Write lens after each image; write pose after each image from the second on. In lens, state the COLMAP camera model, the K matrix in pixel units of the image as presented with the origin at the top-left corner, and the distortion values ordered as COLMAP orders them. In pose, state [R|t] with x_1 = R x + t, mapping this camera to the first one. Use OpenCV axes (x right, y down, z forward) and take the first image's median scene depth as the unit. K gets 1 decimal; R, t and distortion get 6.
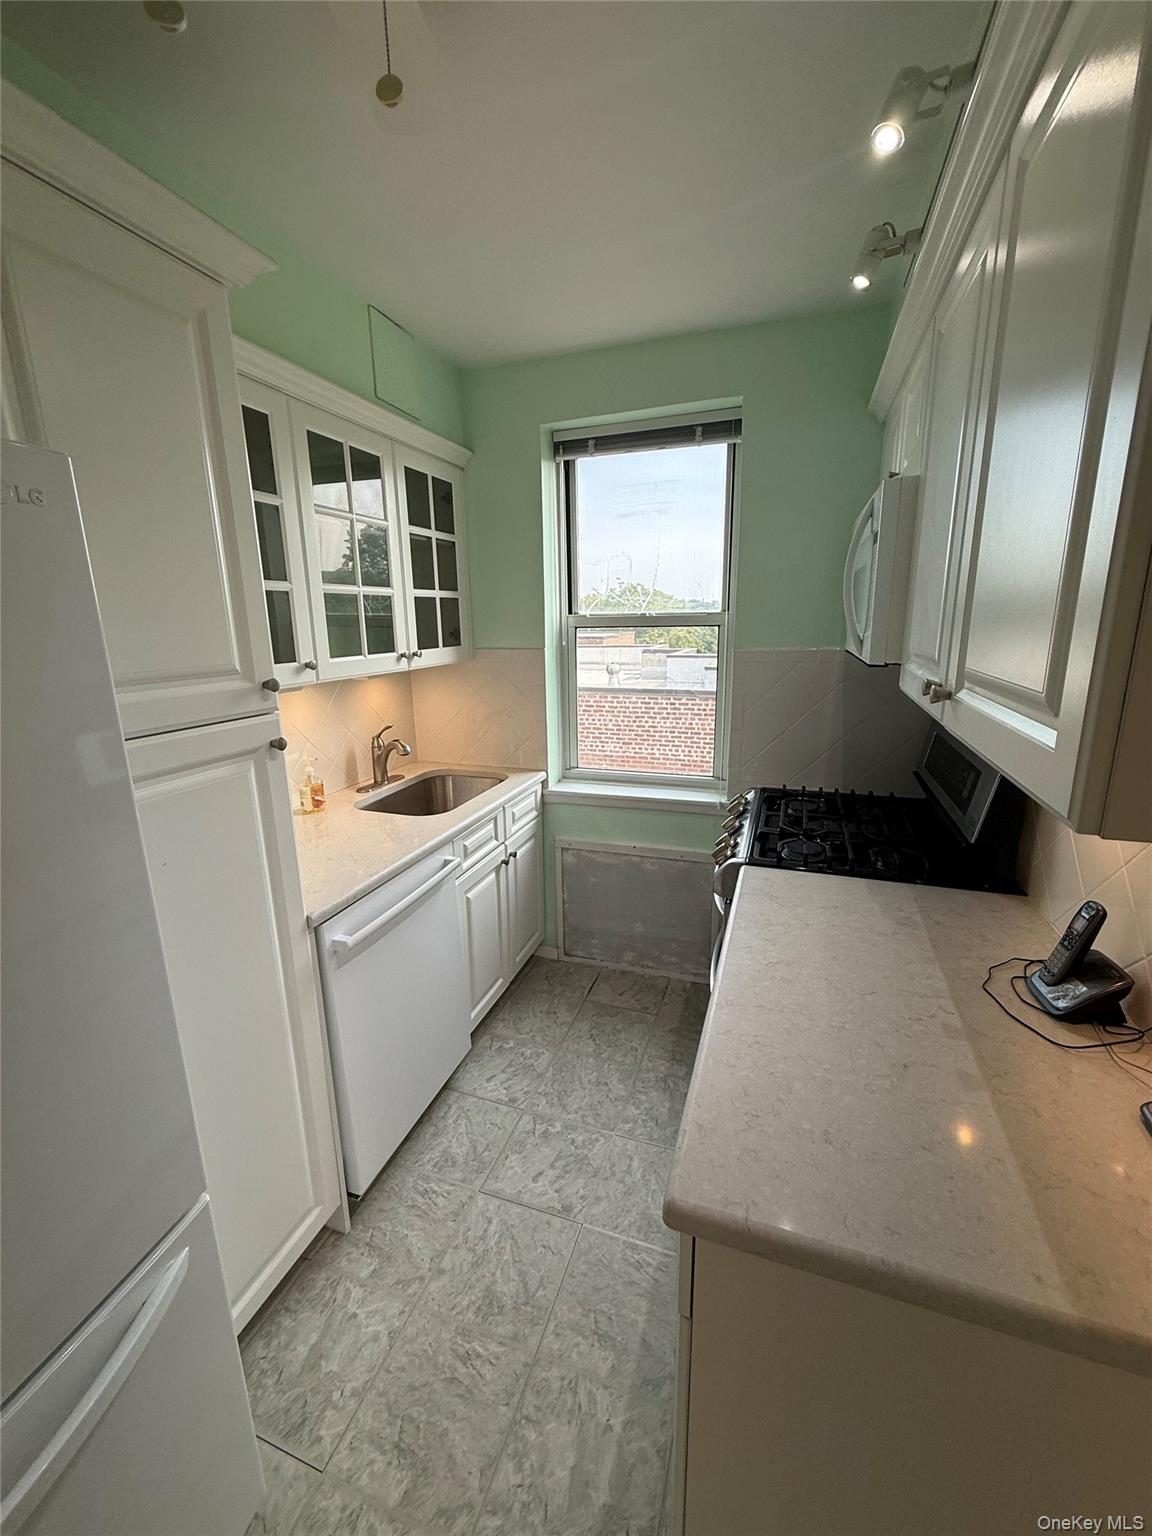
lens RADIAL K [[613.4, 0, 576.4], [0, 613.4, 764.6], [0, 0, 1]] dist [0.000155, -0.000077]
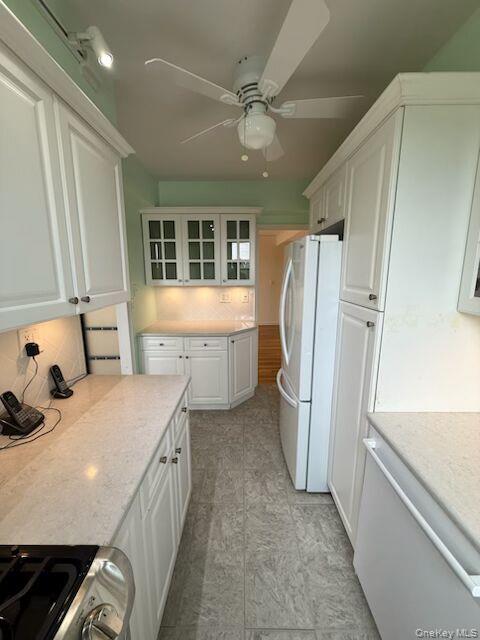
lens RADIAL K [[255.6, 0, 240.2], [0, 255.6, 318.6], [0, 0, 1]] dist [0.000155, -0.000077]
pose [[-0.945303, 0.079527, -0.316350, 0.122376], [-0.057100, 0.914507, 0.400520, -0.209755], [0.321157, 0.396677, -0.859945, 0.881561]]
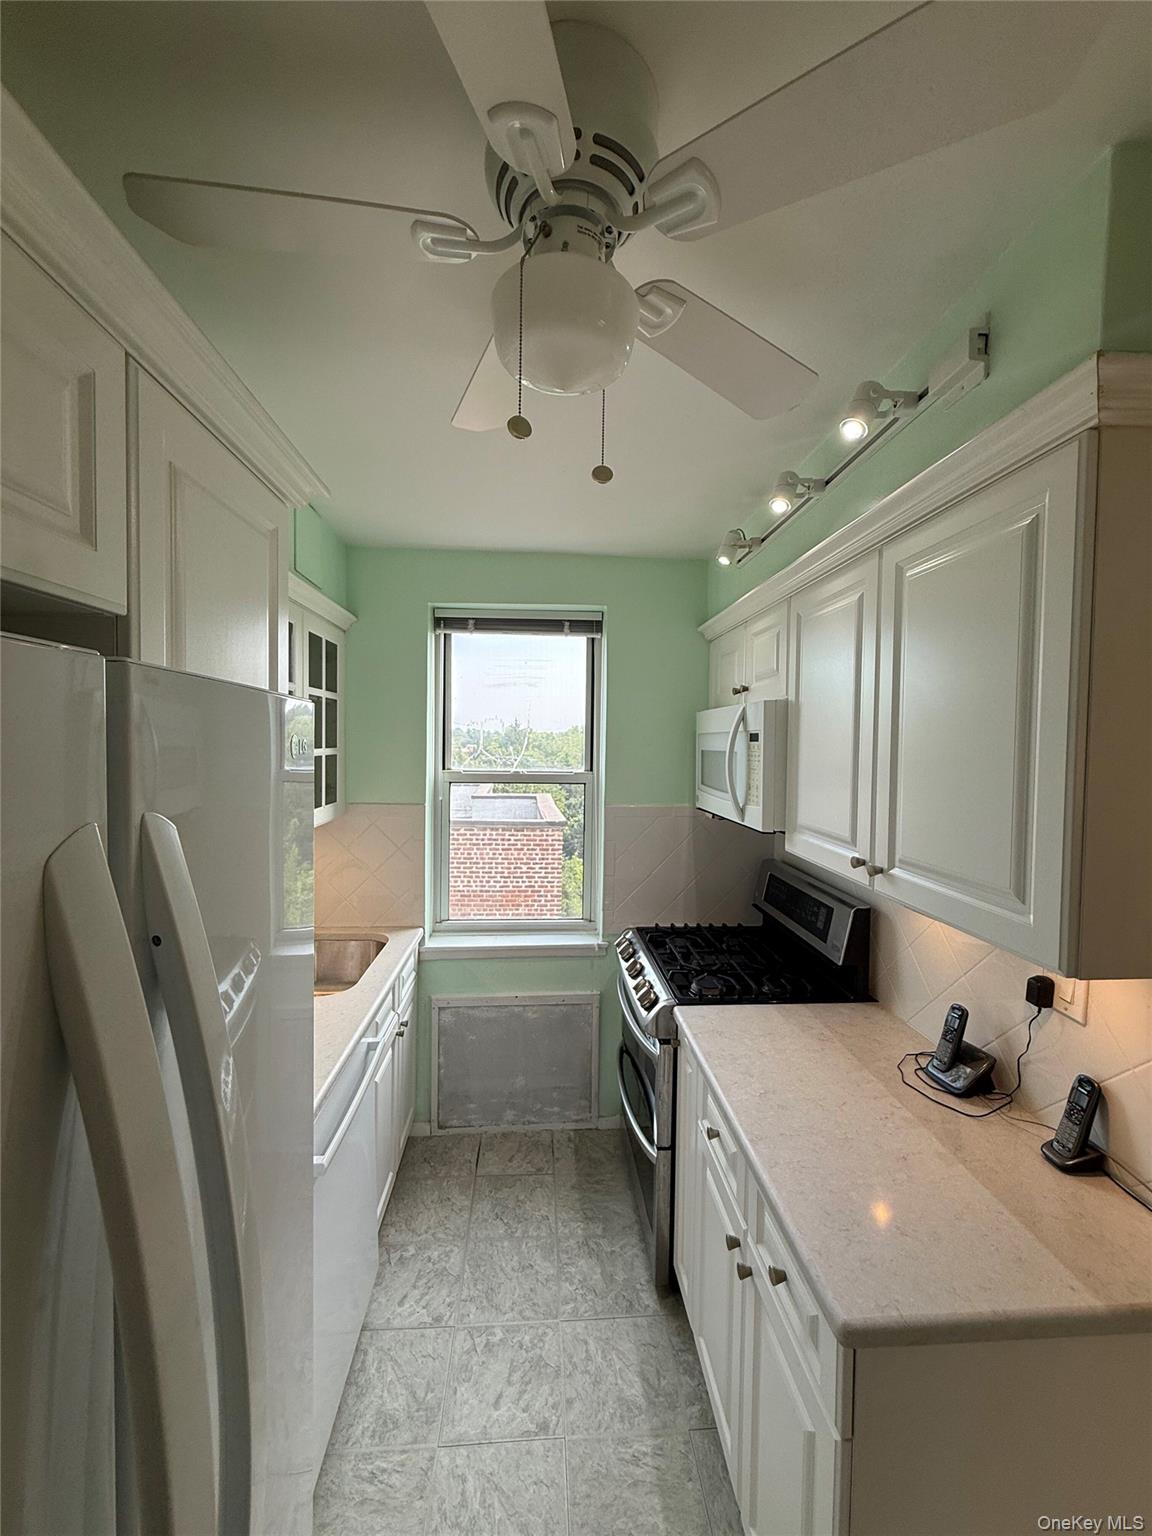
lens RADIAL K [[613.4, 0, 576.4], [0, 613.4, 764.6], [0, 0, 1]] dist [0.000155, -0.000077]
pose [[0.917796, 0.014949, 0.396770, -0.250560], [0.064280, 0.980514, -0.185633, -0.053674], [-0.391814, 0.195877, 0.898952, -0.028886]]
